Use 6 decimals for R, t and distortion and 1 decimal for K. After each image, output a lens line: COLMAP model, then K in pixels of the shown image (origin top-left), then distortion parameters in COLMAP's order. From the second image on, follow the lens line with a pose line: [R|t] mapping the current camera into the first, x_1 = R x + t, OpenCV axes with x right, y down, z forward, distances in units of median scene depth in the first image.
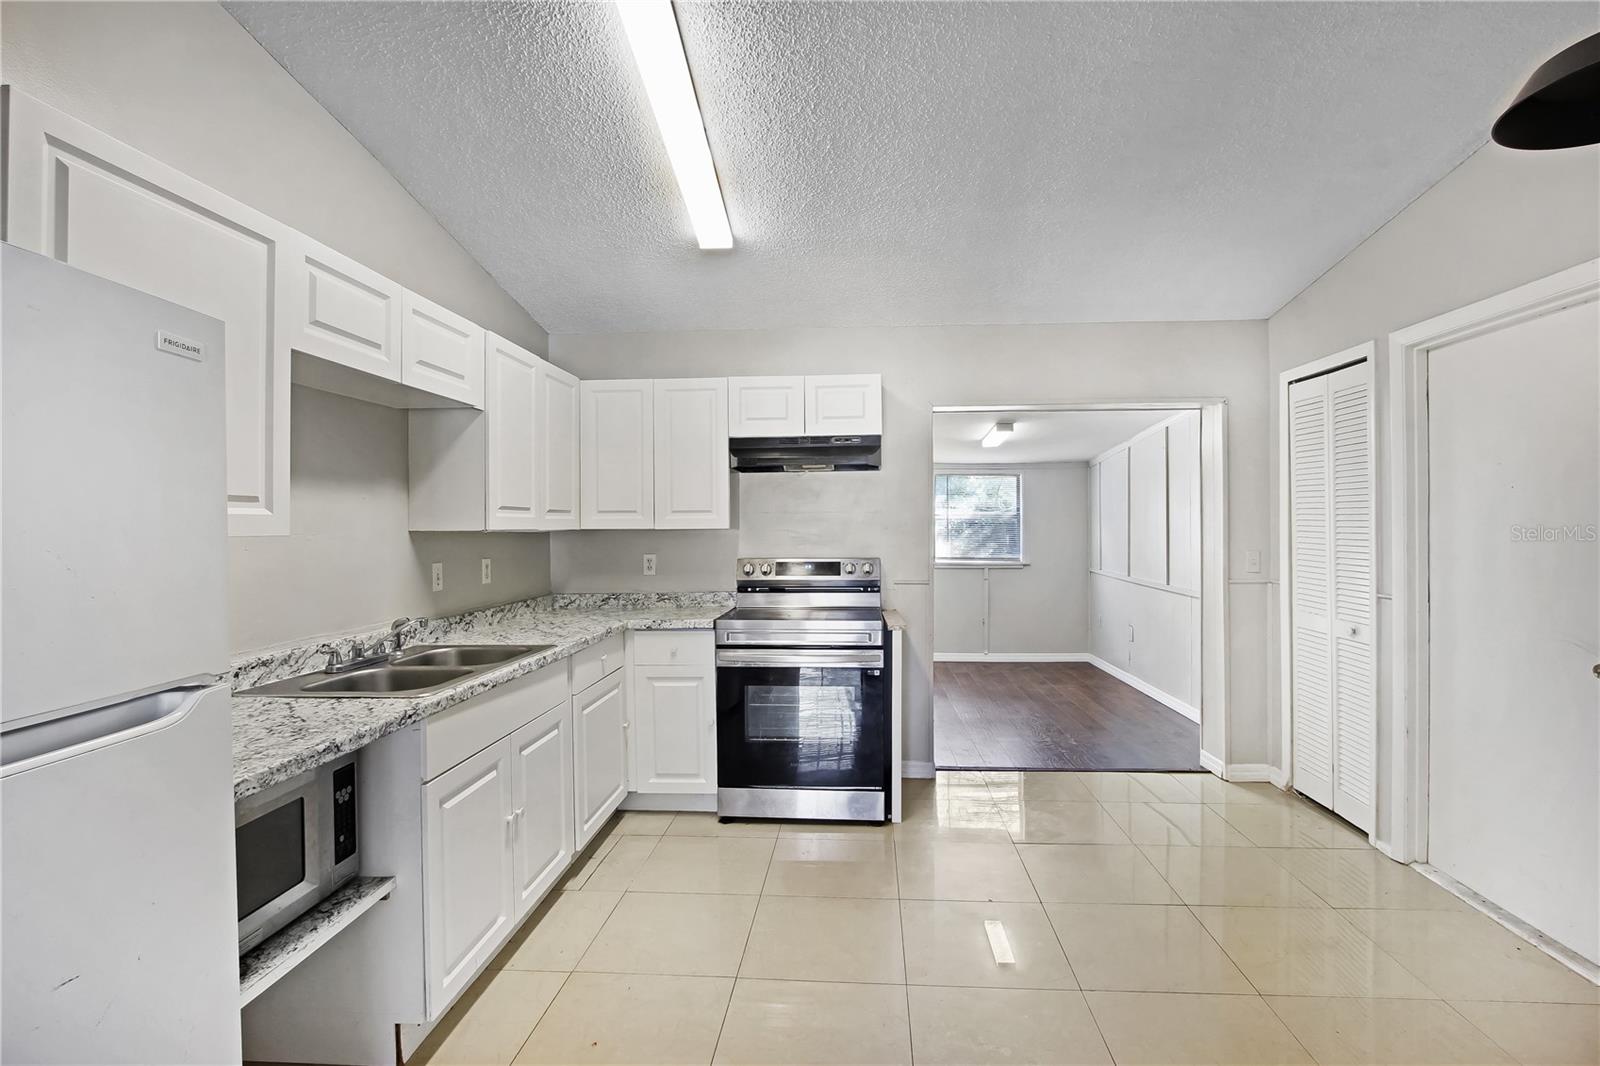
lens RADIAL K [[742.7, 0, 806.8], [0, 742.7, 530.2], [0, 0, 1]] dist [-0.006542, -0.000039]
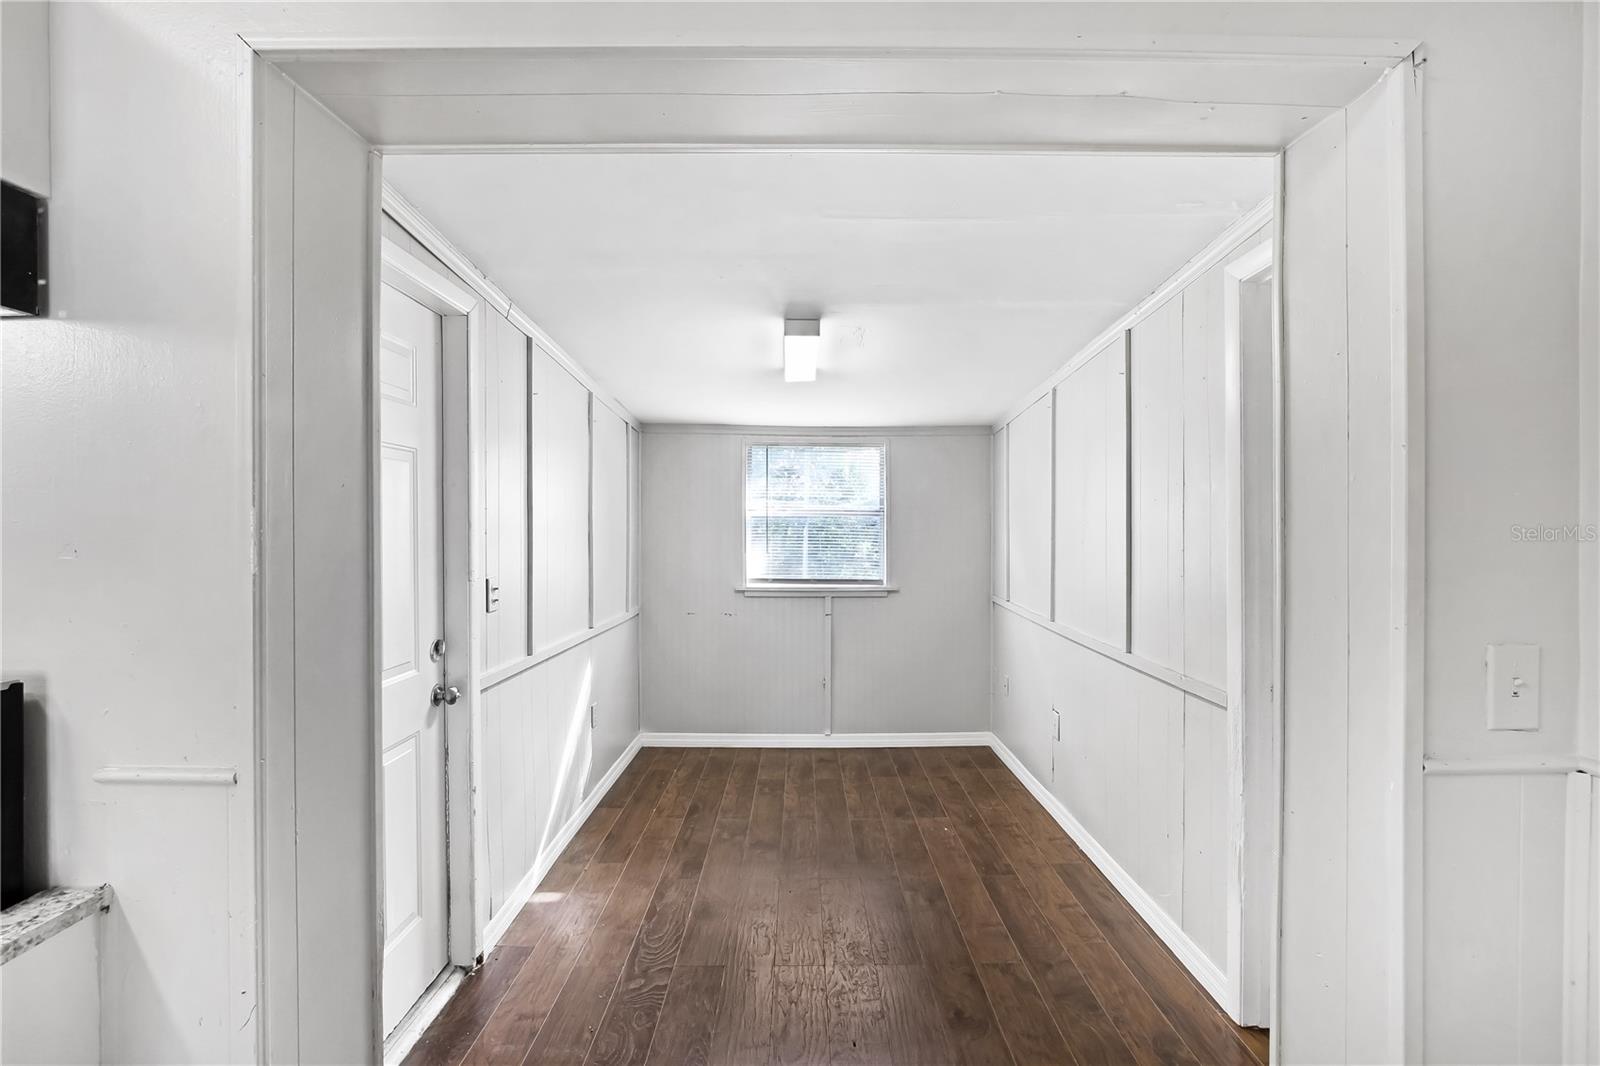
lens RADIAL K [[742.7, 0, 806.8], [0, 742.7, 530.2], [0, 0, 1]] dist [-0.006542, -0.000039]
pose [[0.996318, 0.001533, 0.085724, 0.384805], [-0.001882, 0.999990, 0.003995, -0.013800], [-0.085717, -0.004141, 0.996311, 0.873410]]
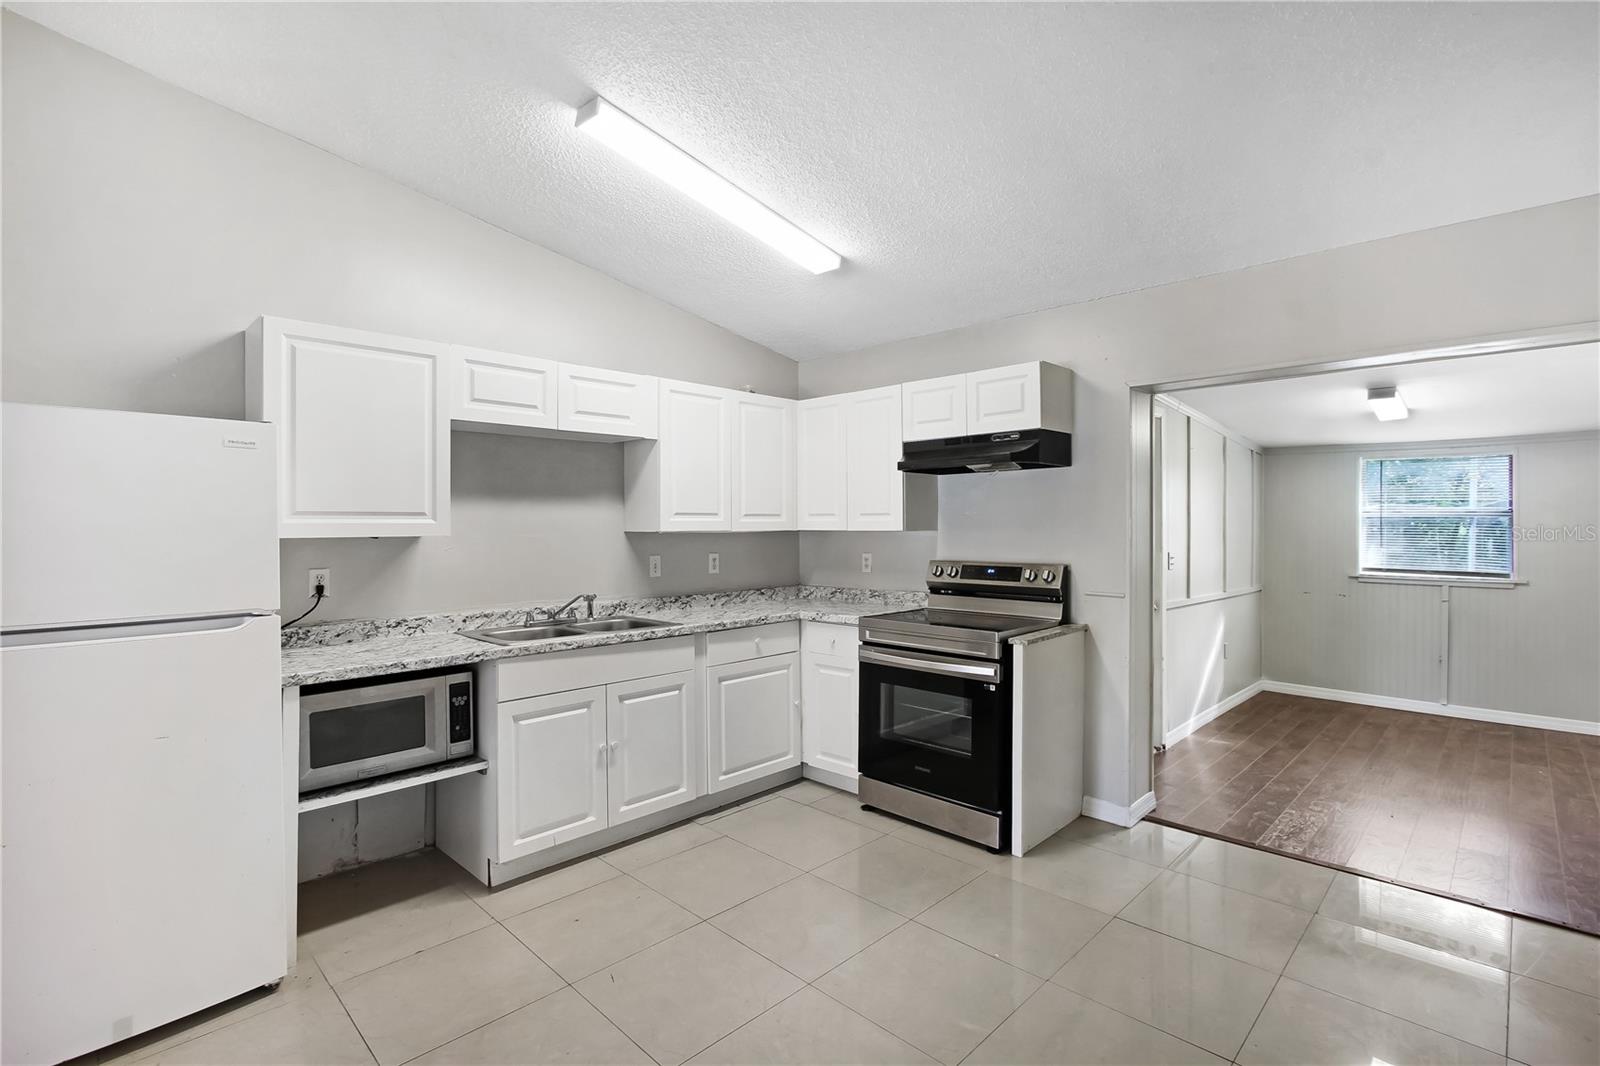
lens RADIAL K [[742.7, 0, 806.8], [0, 742.7, 530.2], [0, 0, 1]] dist [-0.006542, -0.000039]
pose [[0.769709, 0.008211, -0.638342, 0.497629], [-0.004571, 0.999963, 0.007351, -0.010882], [0.638379, -0.002740, 0.769718, 0.135403]]
